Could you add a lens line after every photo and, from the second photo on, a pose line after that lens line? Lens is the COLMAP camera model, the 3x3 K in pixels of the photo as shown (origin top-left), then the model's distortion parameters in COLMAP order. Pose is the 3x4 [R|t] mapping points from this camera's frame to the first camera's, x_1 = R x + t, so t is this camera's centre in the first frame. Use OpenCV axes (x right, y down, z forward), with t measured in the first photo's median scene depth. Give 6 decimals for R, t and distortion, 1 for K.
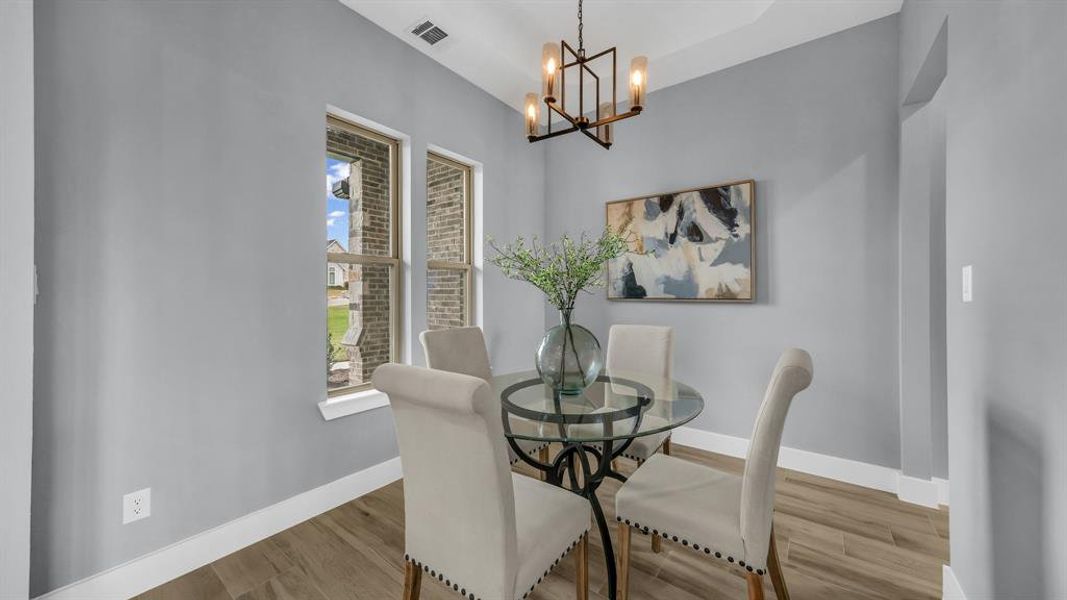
lens RADIAL K [[371.8, 0, 537.4], [0, 371.8, 298.7], [0, 0, 1]] dist [-0.007858, 0.003050]
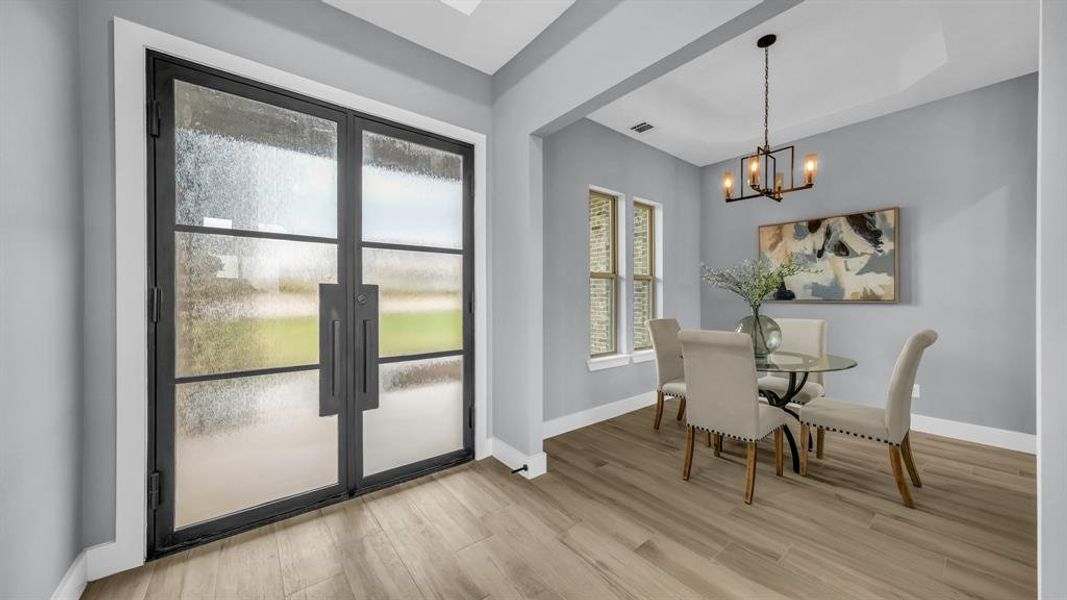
lens RADIAL K [[371.8, 0, 526.2], [0, 371.8, 303.3], [0, 0, 1]] dist [-0.007858, 0.003050]
pose [[0.965132, 0.003991, -0.261733, -0.304422], [-0.002819, 0.999984, 0.004853, 0.007168], [0.261748, -0.003946, 0.965128, -0.543993]]
